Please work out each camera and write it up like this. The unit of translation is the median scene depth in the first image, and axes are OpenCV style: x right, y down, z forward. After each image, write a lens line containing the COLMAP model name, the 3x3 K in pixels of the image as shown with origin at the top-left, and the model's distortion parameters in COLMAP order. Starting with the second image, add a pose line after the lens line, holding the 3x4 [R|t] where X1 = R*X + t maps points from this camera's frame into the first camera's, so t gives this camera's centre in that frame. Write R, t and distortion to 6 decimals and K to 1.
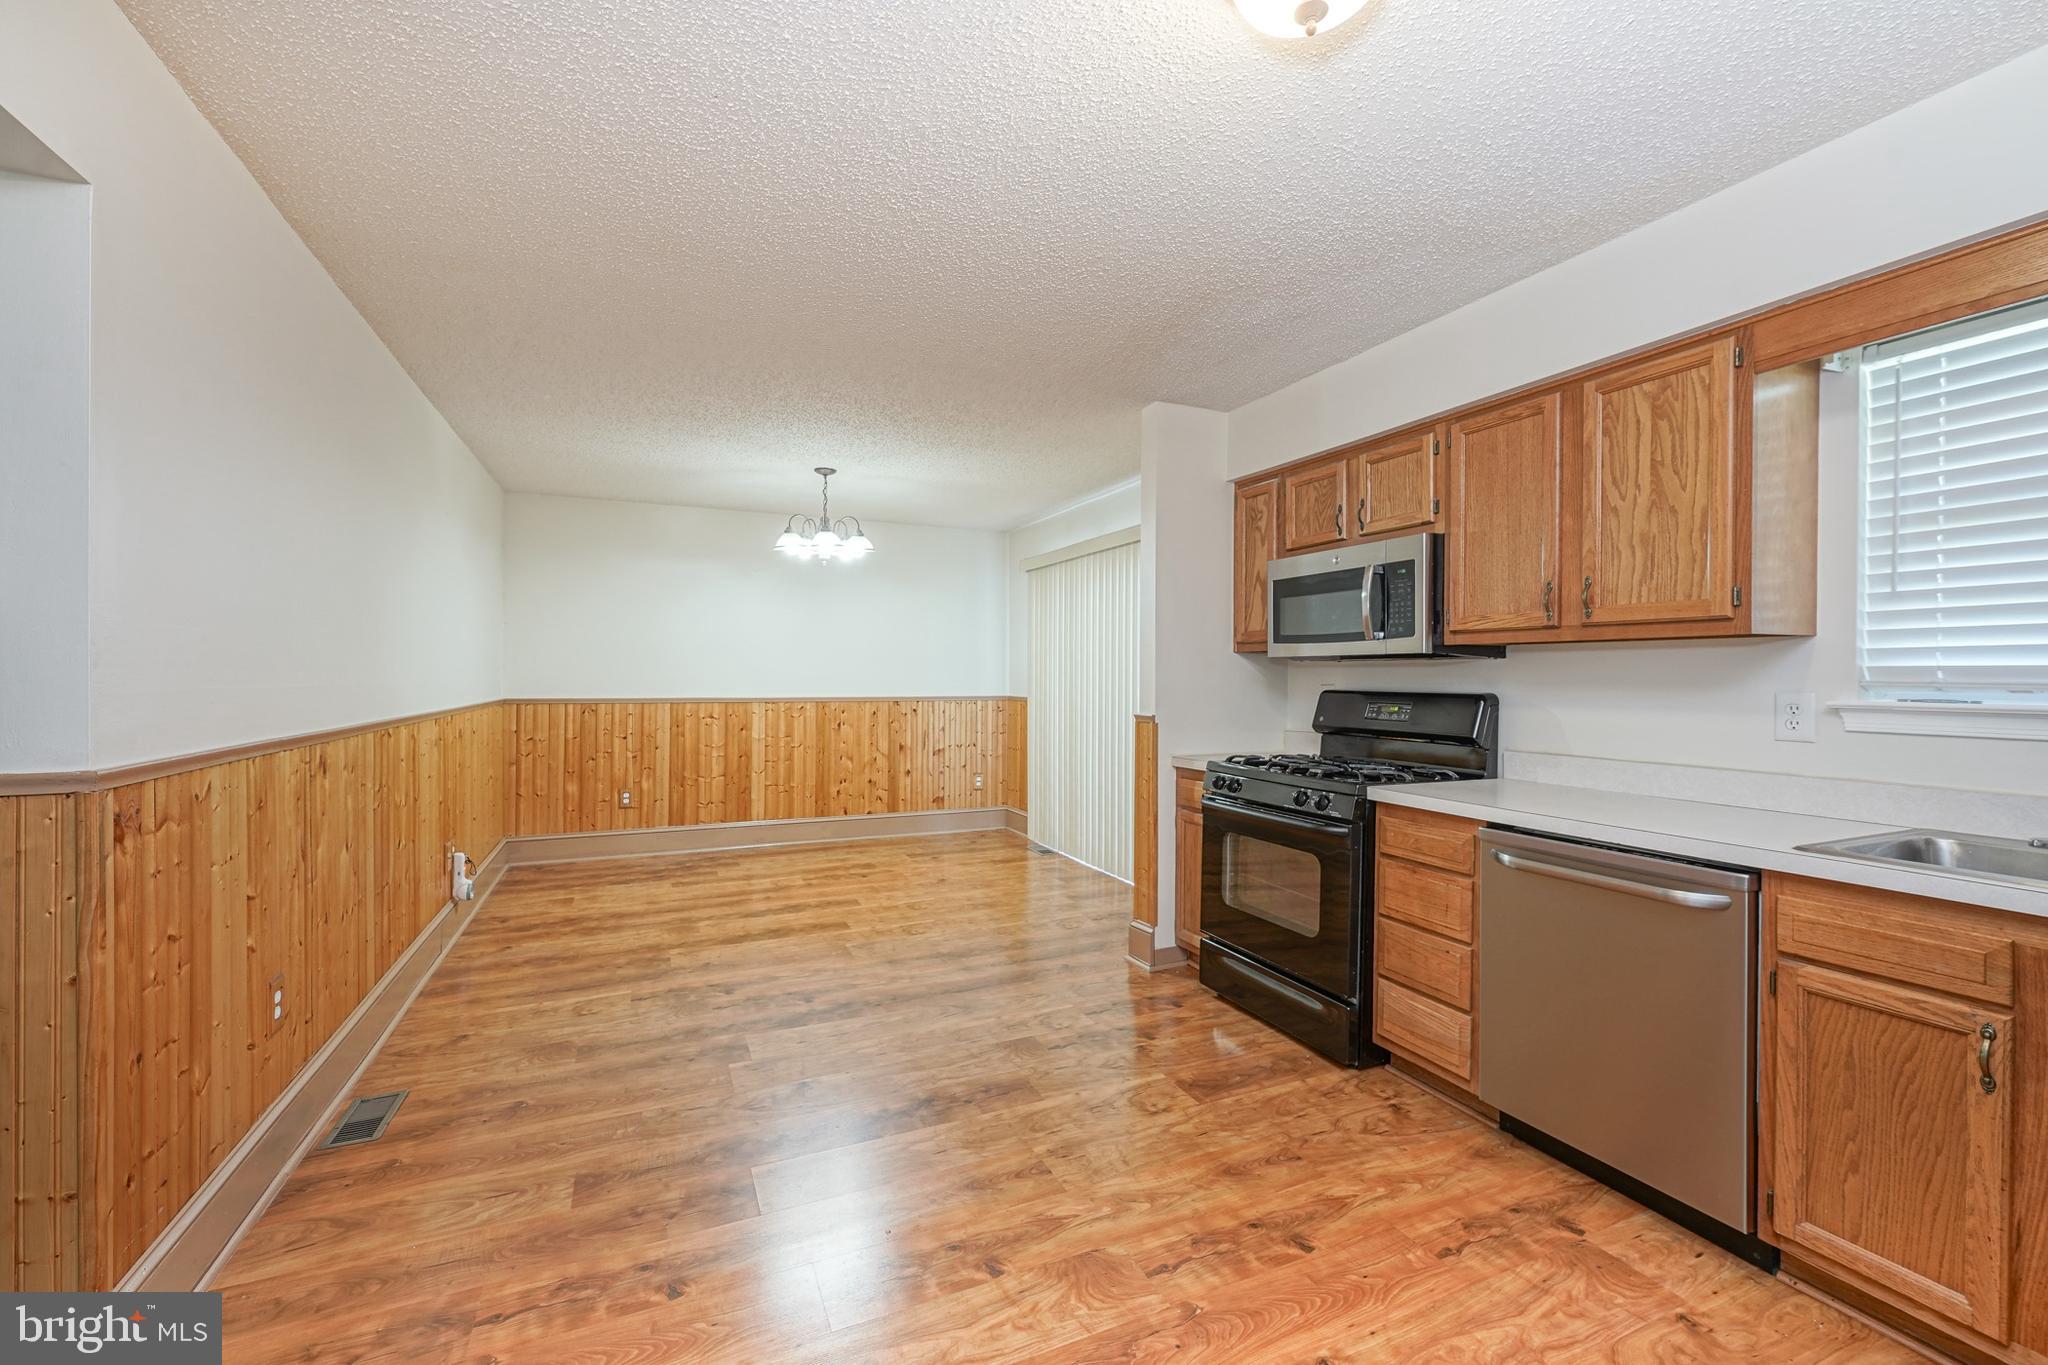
lens RADIAL K [[807.5, 0, 1045.1], [0, 807.5, 695.0], [0, 0, 1]] dist [0.008907, -0.000040]
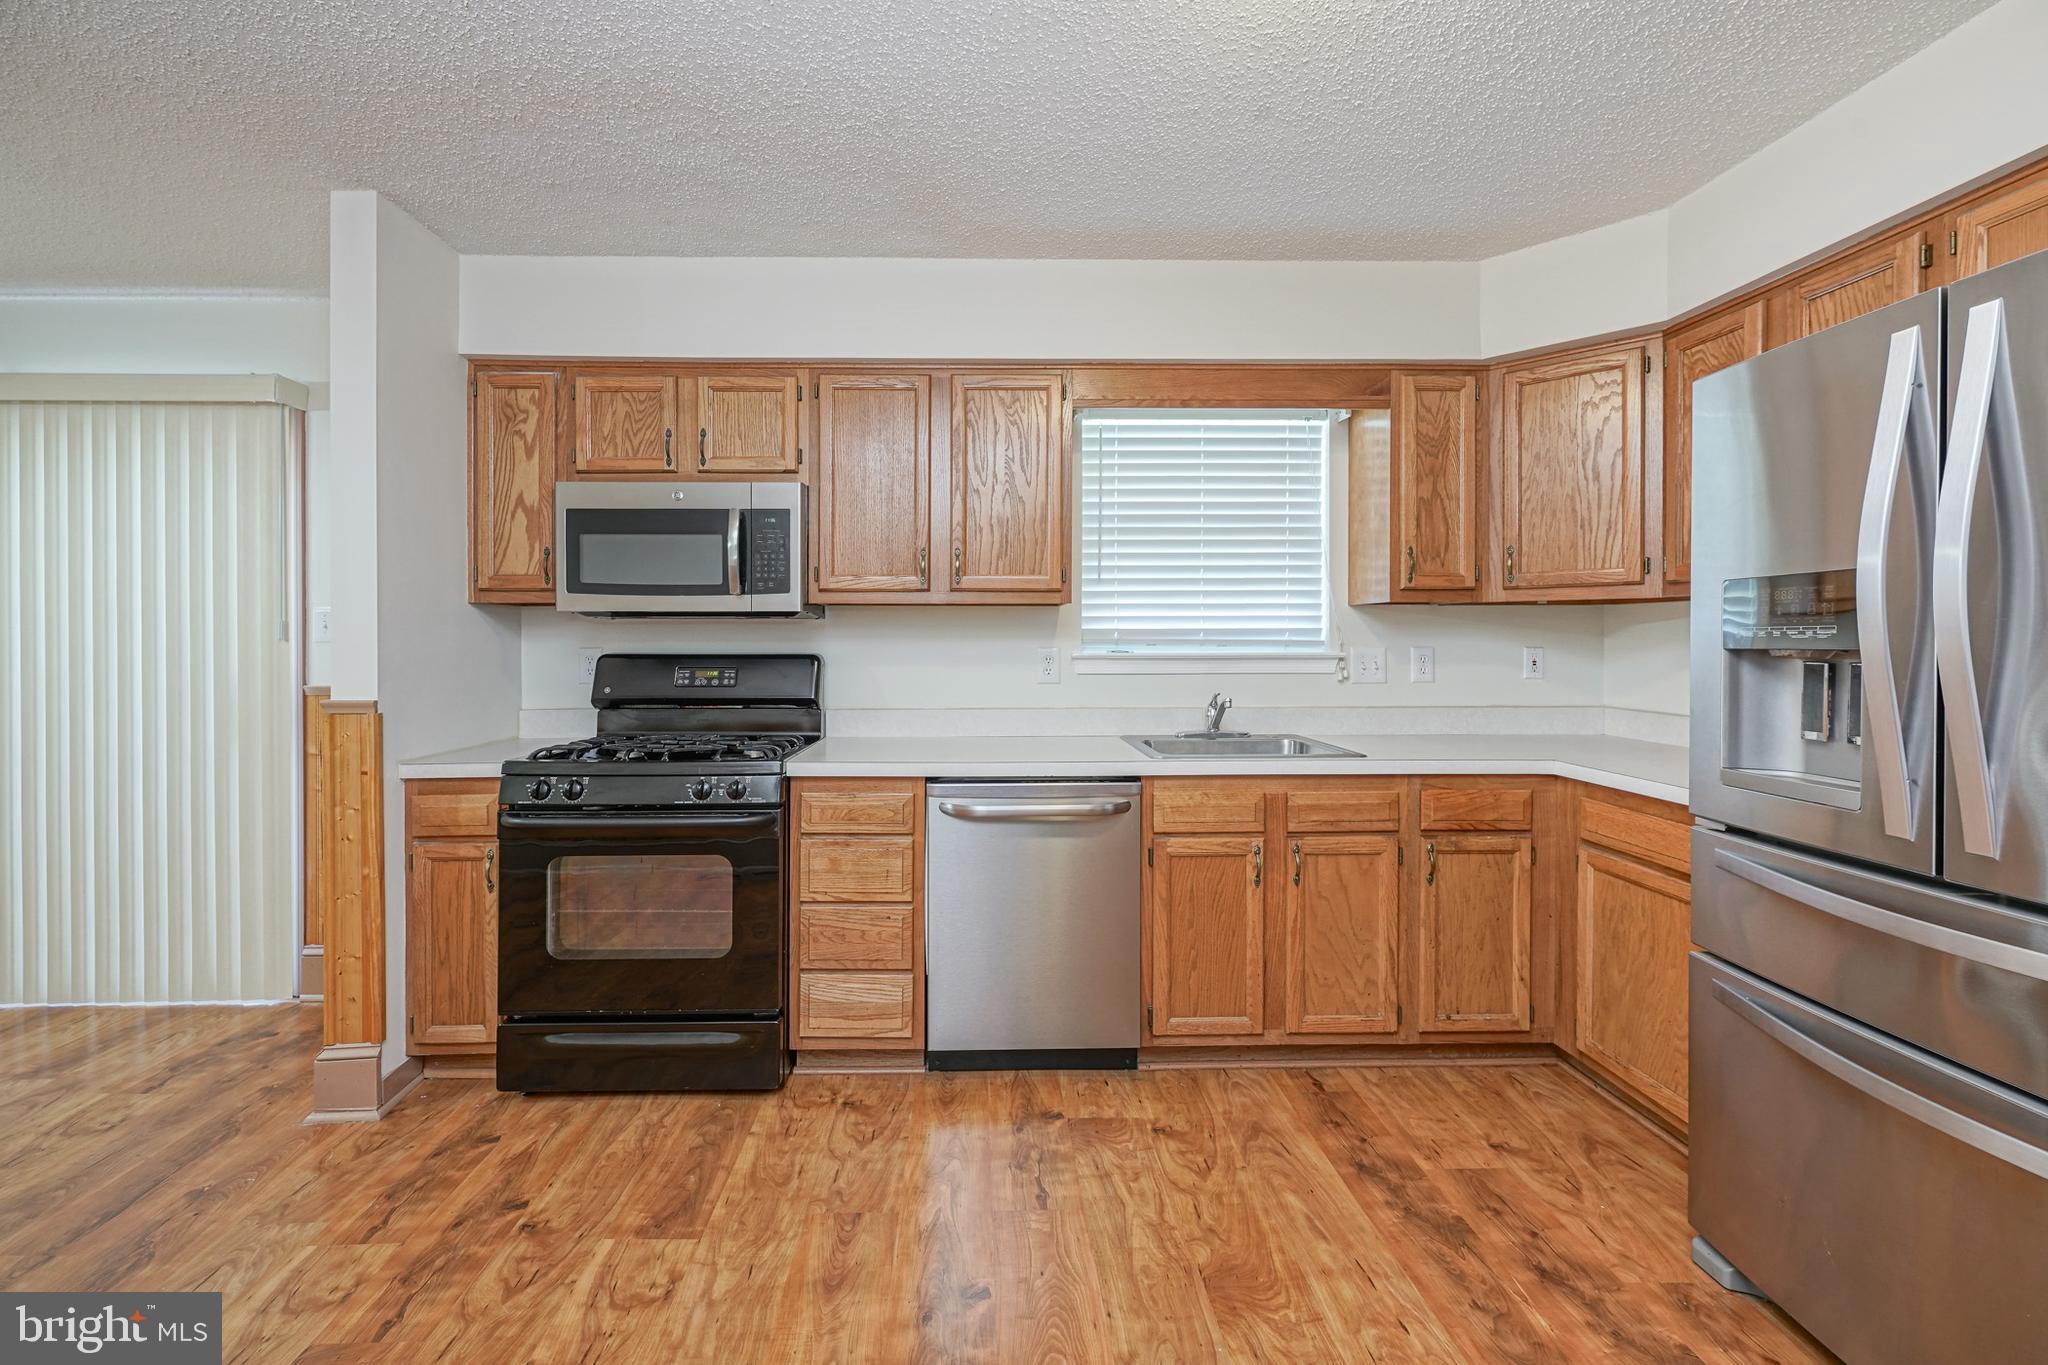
lens RADIAL K [[834.2, 0, 1001.4], [0, 834.2, 650.0], [0, 0, 1]] dist [-0.000645, -0.000296]
pose [[0.429124, -0.019076, 0.903044, -0.297940], [0.024112, 0.999663, 0.009658, -0.011068], [-0.902924, 0.017630, 0.429439, 0.375573]]
